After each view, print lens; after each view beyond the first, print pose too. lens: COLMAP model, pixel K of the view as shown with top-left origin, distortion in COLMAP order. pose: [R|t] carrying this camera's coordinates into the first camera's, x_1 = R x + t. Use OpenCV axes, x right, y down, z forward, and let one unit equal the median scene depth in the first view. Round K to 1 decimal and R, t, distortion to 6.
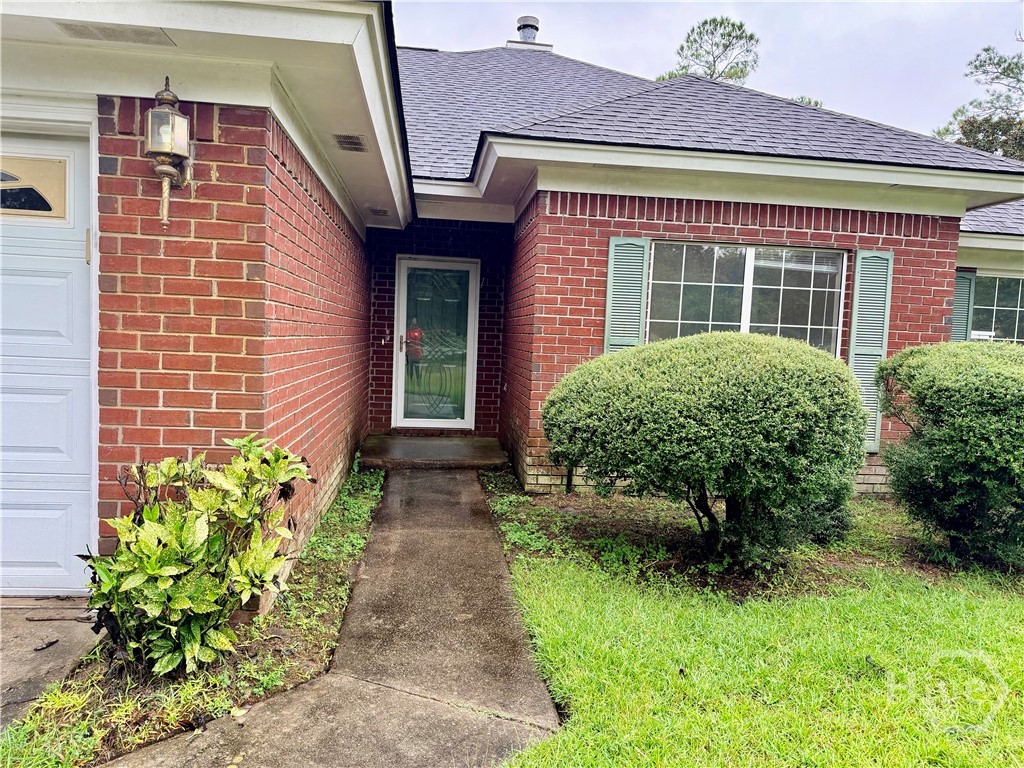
lens RADIAL K [[729.5, 0, 512.0], [0, 729.5, 384.0], [0, 0, 1]] dist [0.112177, -0.124762]
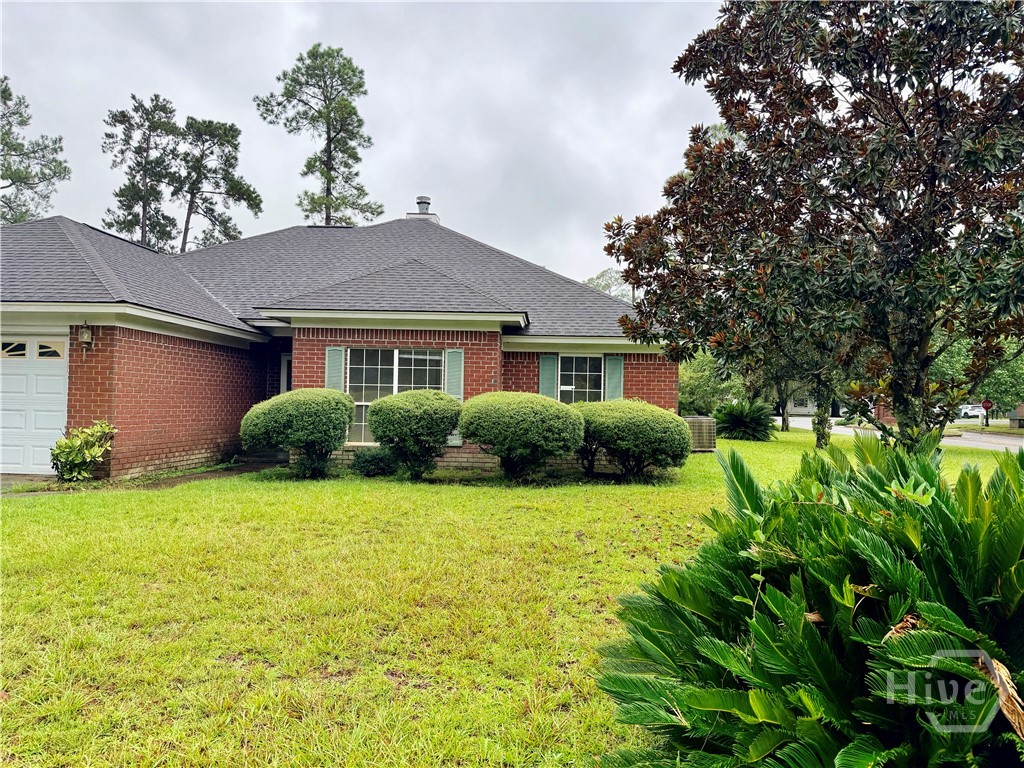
lens RADIAL K [[729.5, 0, 512.0], [0, 729.5, 384.0], [0, 0, 1]] dist [0.112177, -0.124762]
pose [[0.982782, -0.027139, -0.182764, 1.070543], [0.009696, 0.995367, -0.095663, 0.123748], [0.184513, 0.092243, 0.978492, -1.021469]]
